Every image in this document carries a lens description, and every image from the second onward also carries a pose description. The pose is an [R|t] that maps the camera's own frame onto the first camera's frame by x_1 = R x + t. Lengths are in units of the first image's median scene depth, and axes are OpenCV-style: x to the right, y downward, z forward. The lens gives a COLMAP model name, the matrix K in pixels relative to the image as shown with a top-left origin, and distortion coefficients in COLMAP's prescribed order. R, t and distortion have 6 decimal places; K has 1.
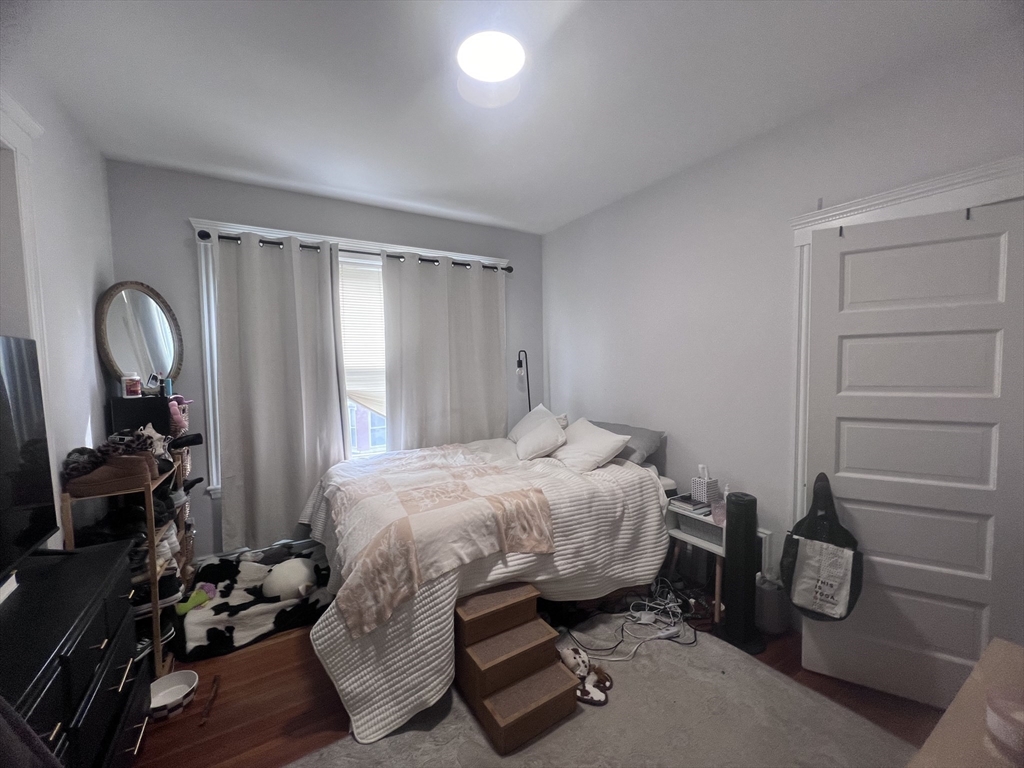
lens RADIAL K [[412.4, 0, 514.1], [0, 412.4, 383.7], [0, 0, 1]] dist [-0.001033, -0.000035]
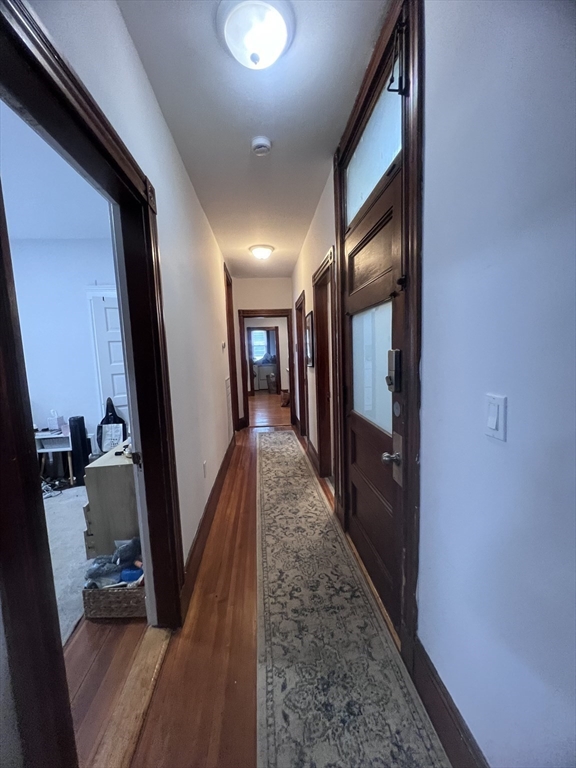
lens RADIAL K [[309.3, 0, 284.3], [0, 309.3, 385.5], [0, 0, 1]] dist [-0.001033, -0.000035]
pose [[0.452166, -0.099812, 0.886331, -0.359465], [0.083900, 0.994072, 0.069144, 0.096488], [-0.887979, 0.043098, 0.457860, -0.689414]]
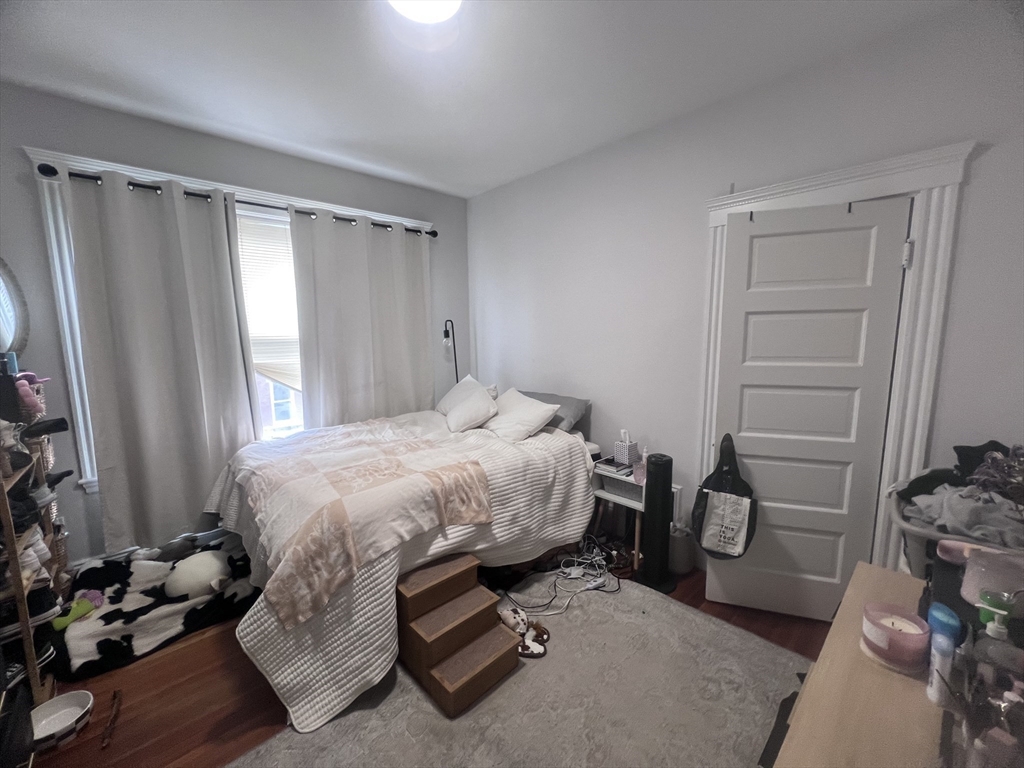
lens RADIAL K [[412.4, 0, 514.3], [0, 412.4, 383.9], [0, 0, 1]] dist [-0.001033, -0.000035]
pose [[0.979559, -0.019799, 0.200181, -0.048561], [0.004344, 0.996995, 0.077348, -0.009535], [-0.201111, -0.074898, 0.976701, 0.016803]]
